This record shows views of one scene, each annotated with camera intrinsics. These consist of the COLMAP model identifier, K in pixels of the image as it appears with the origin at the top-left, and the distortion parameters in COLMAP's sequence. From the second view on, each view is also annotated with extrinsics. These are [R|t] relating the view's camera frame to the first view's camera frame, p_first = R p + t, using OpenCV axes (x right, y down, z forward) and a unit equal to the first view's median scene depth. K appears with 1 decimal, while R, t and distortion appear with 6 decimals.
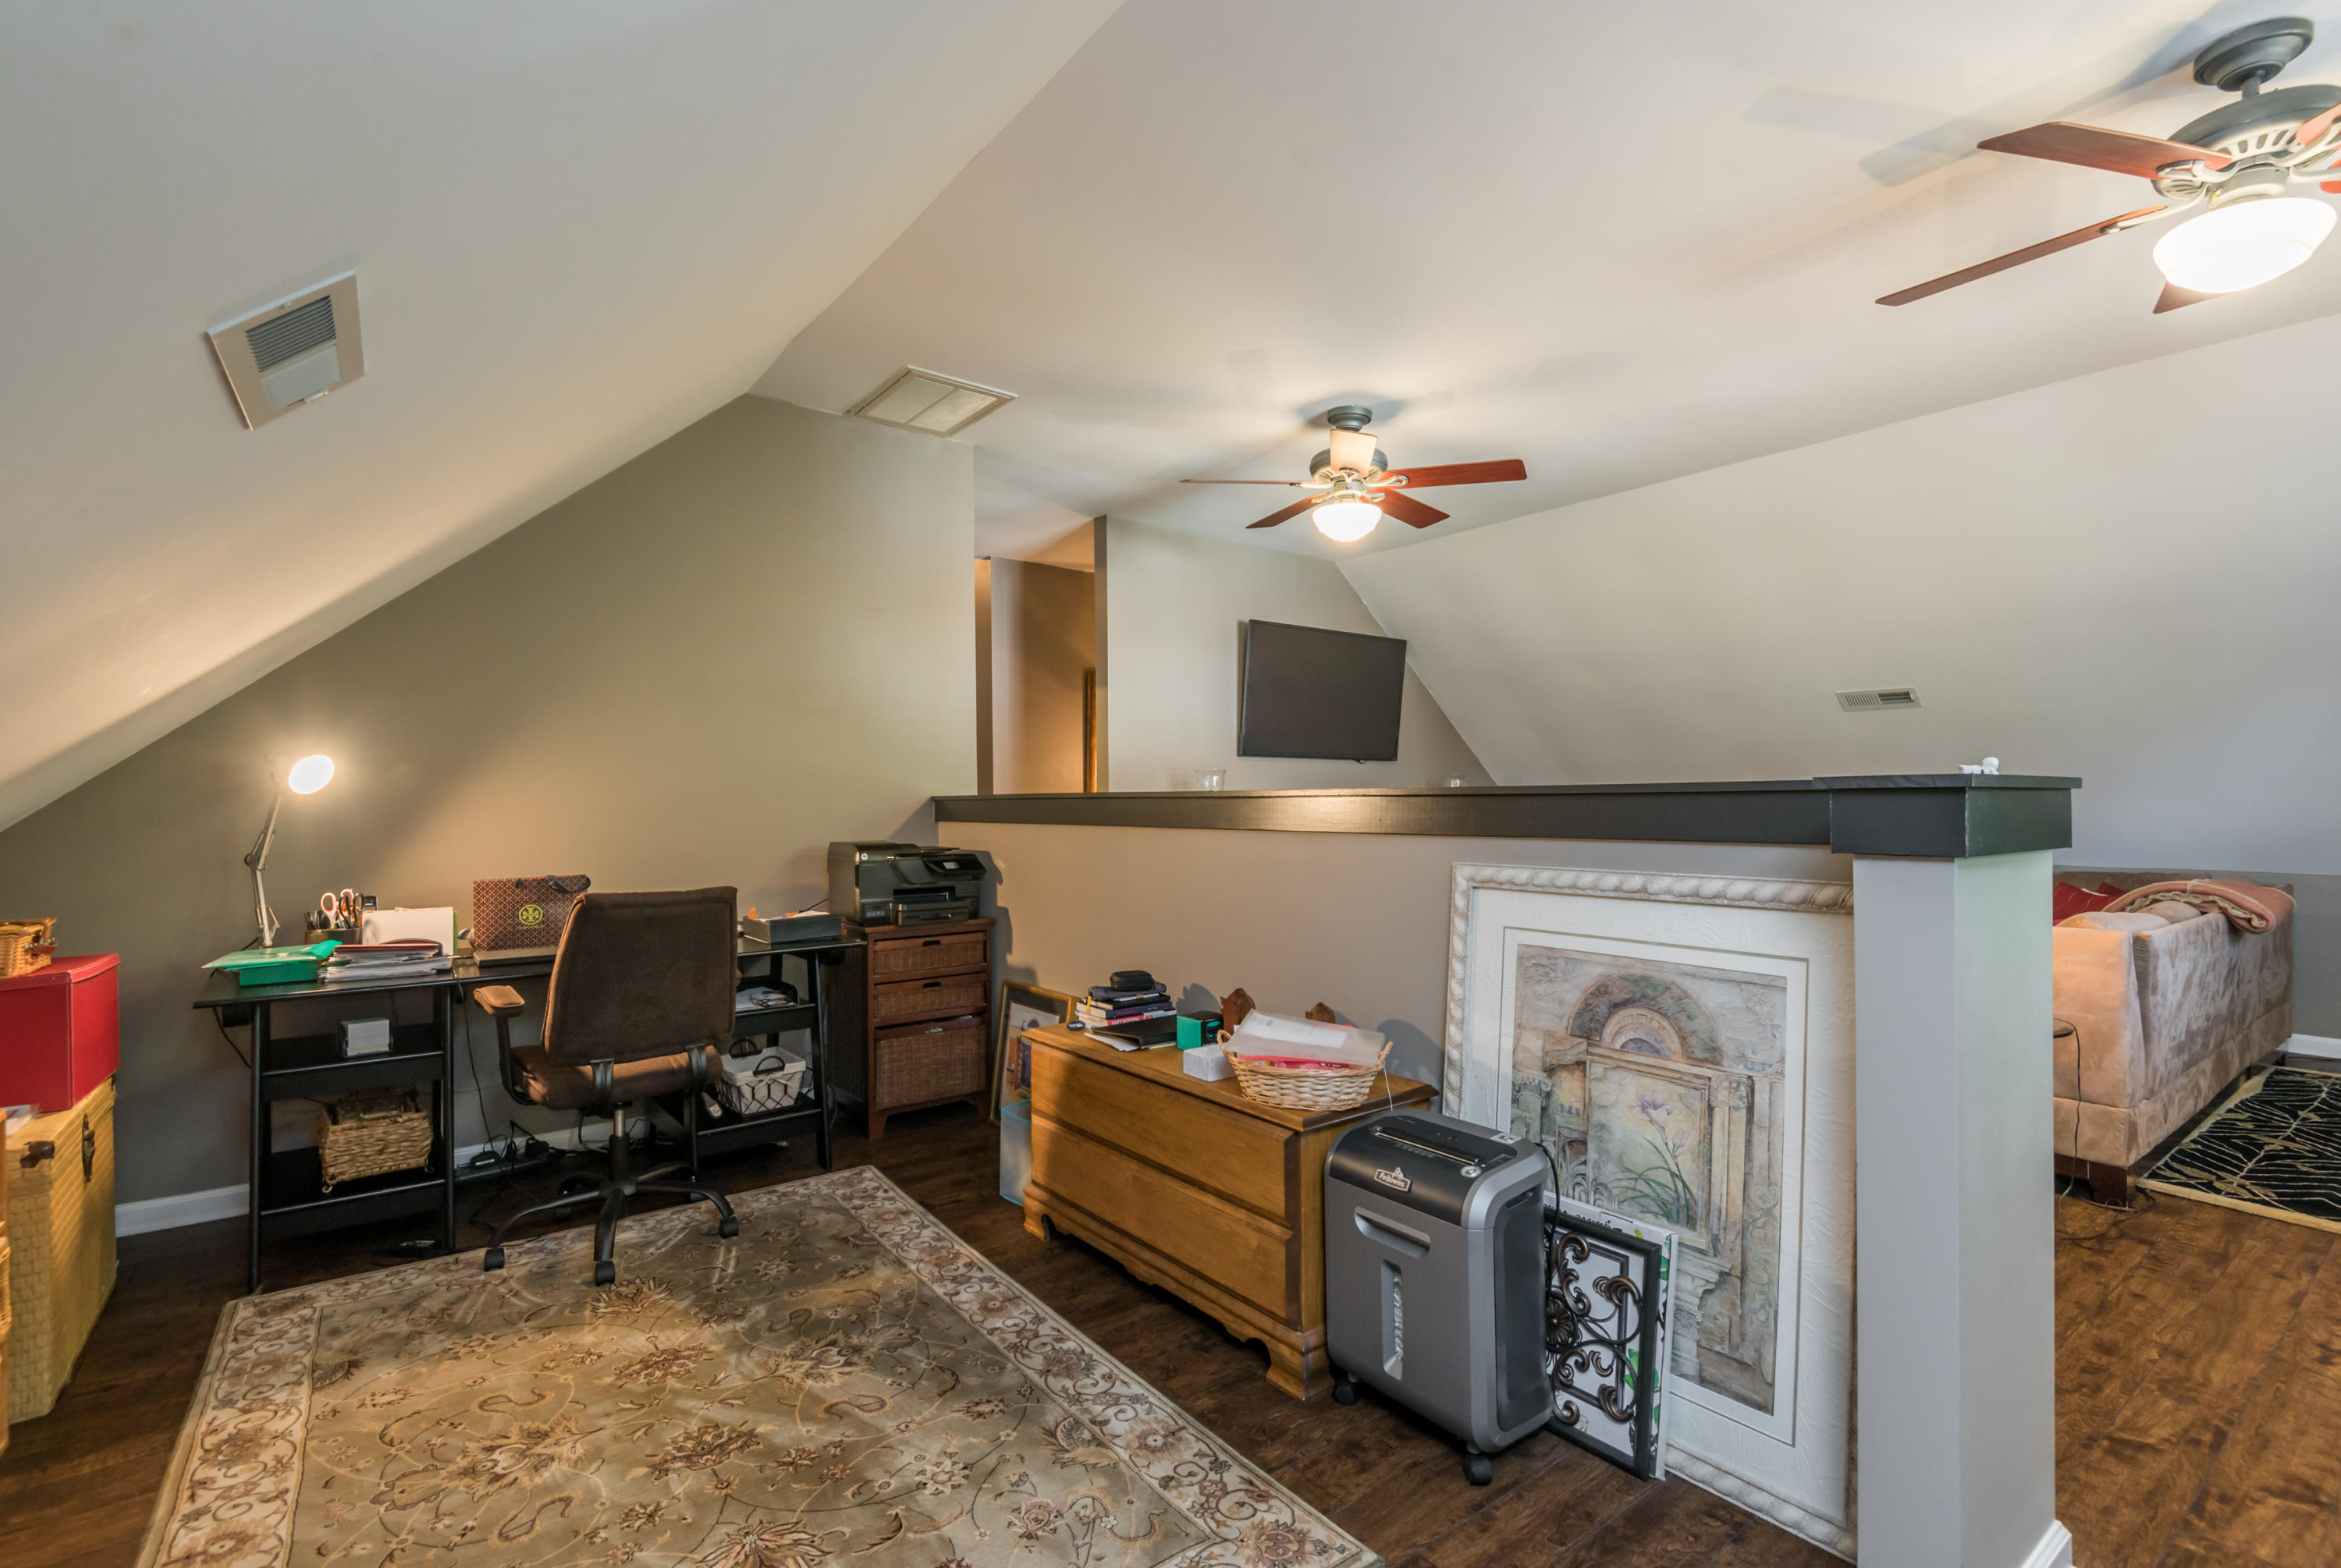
lens RADIAL K [[1072.6, 0, 1168.3], [0, 1072.6, 805.0], [0, 0, 1]] dist [-0.000339, -0.000349]
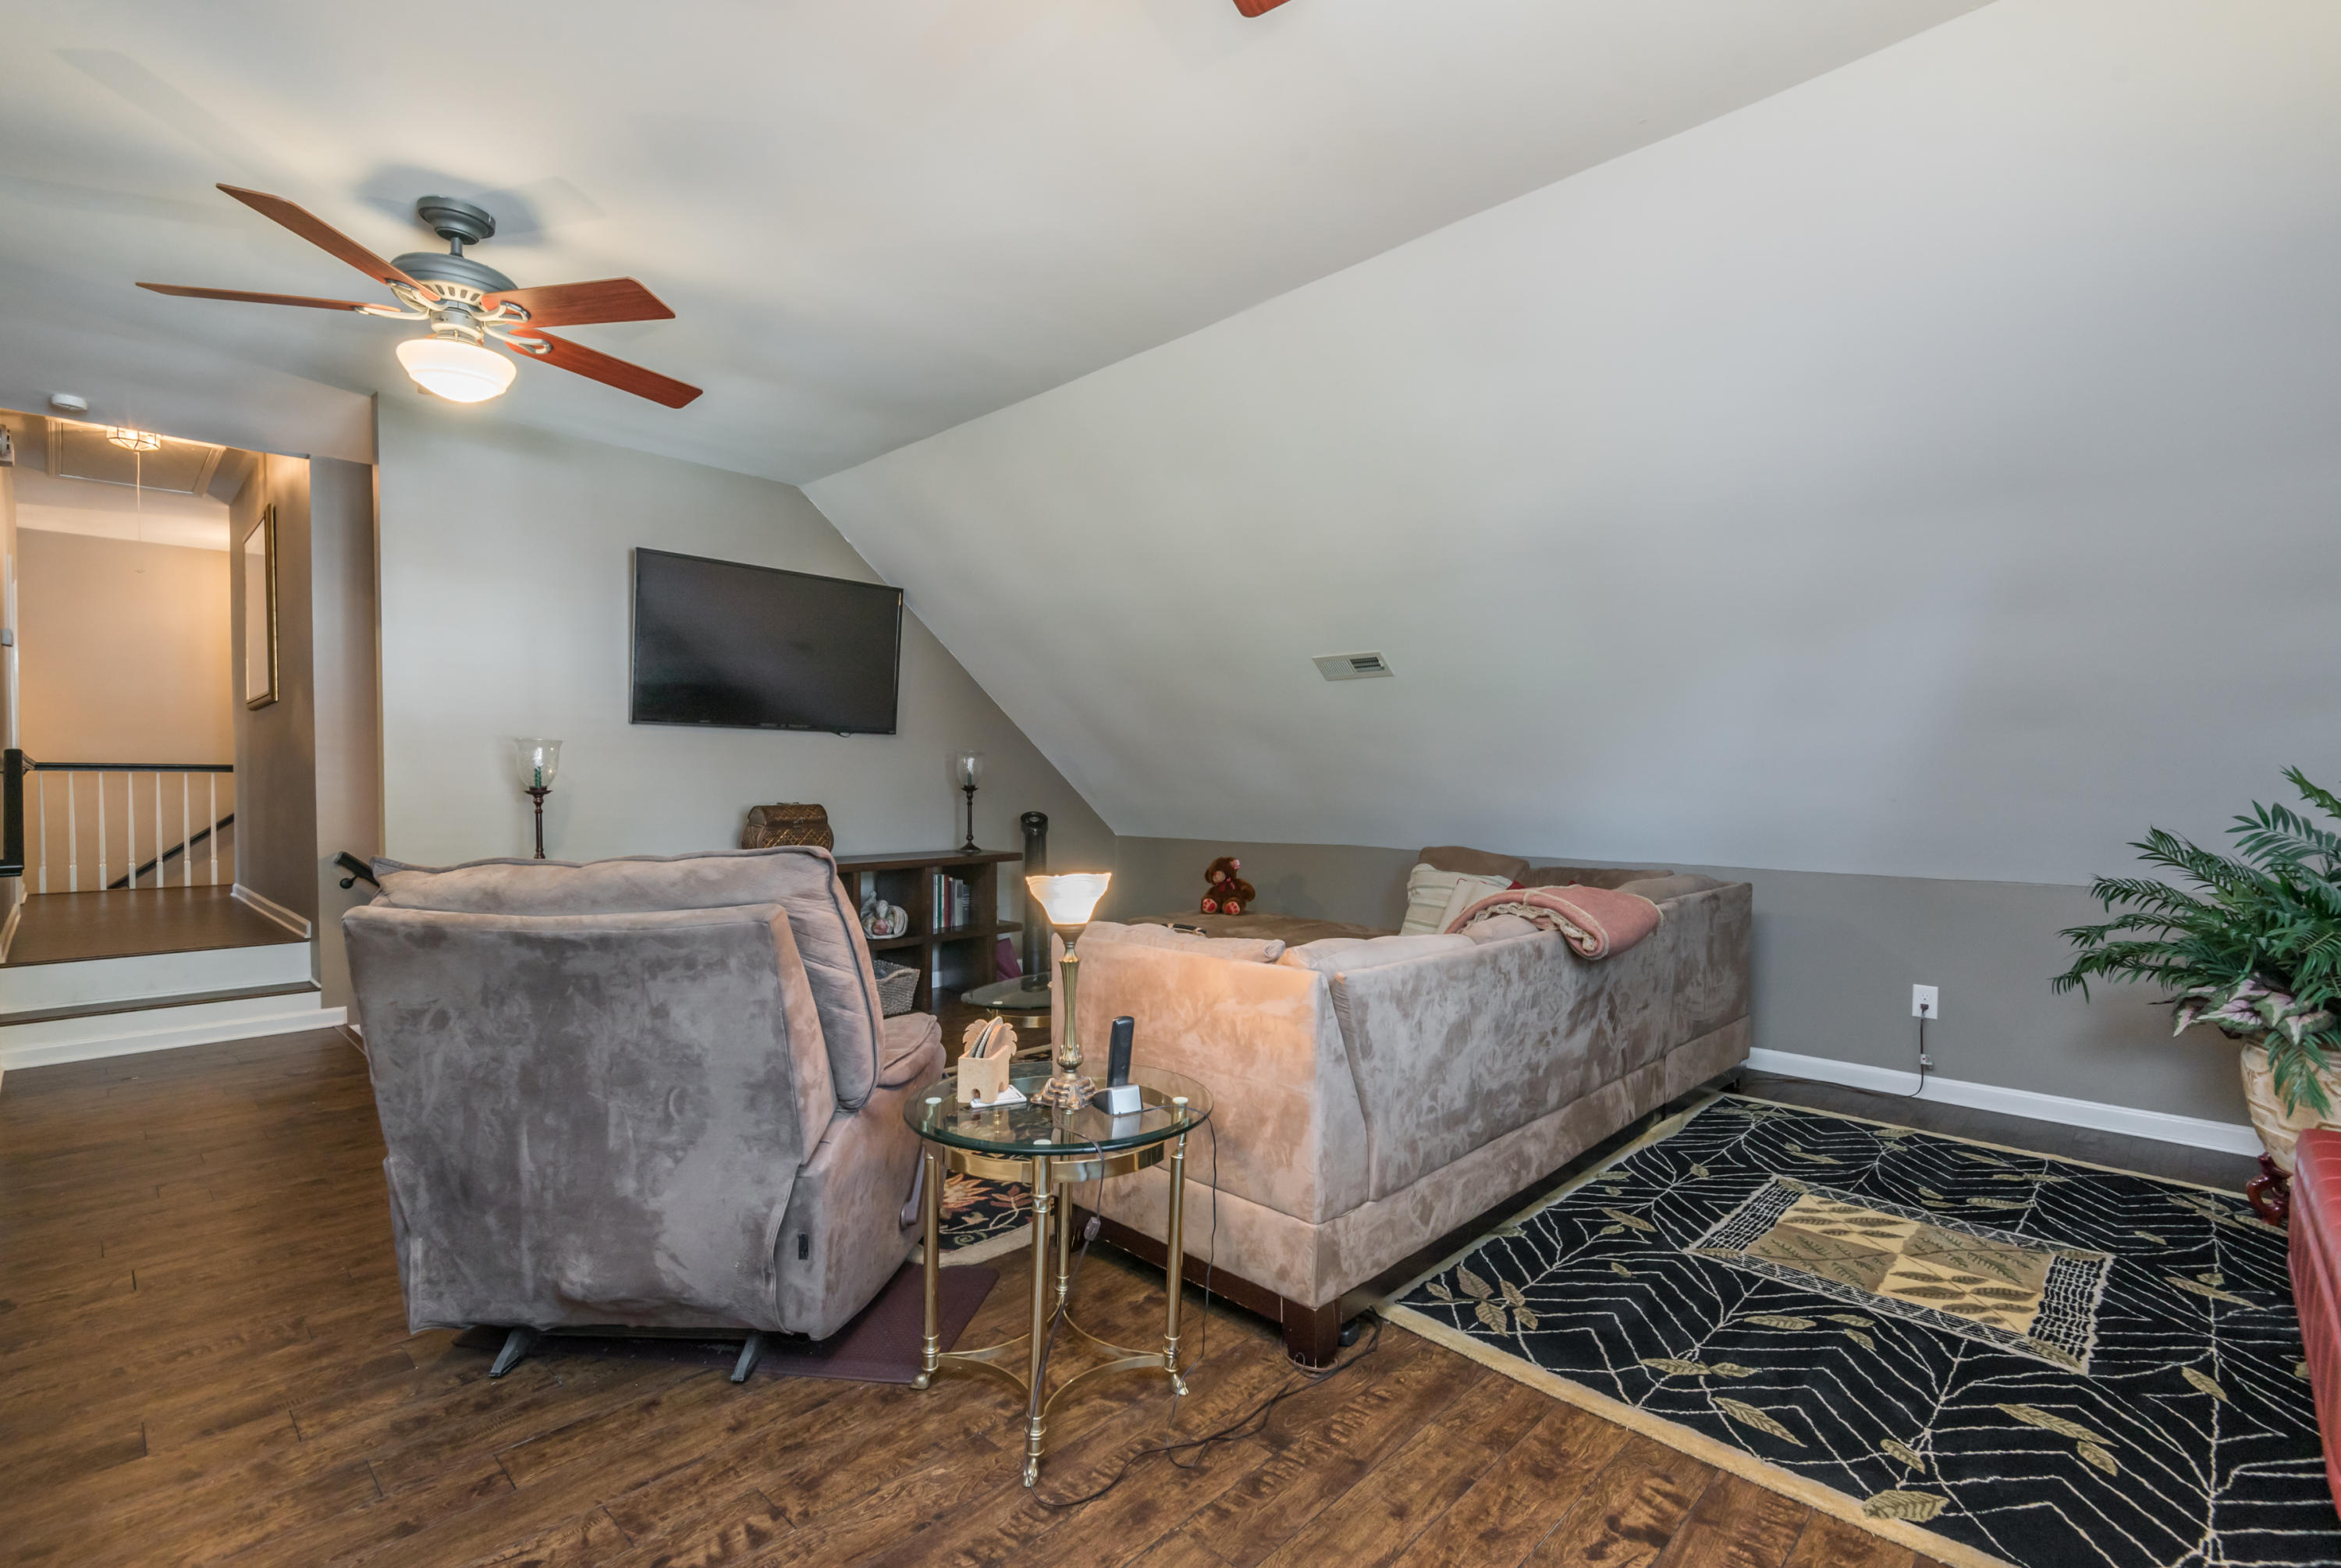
lens RADIAL K [[1054.5, 0, 1170.5], [0, 1054.5, 784.0], [0, 0, 1]] dist [-0.000941, -0.000475]
pose [[0.987891, 0.013425, 0.154566, 0.532952], [-0.013047, 0.999909, -0.003463, 0.000618], [-0.154599, 0.001405, 0.987976, 0.261145]]
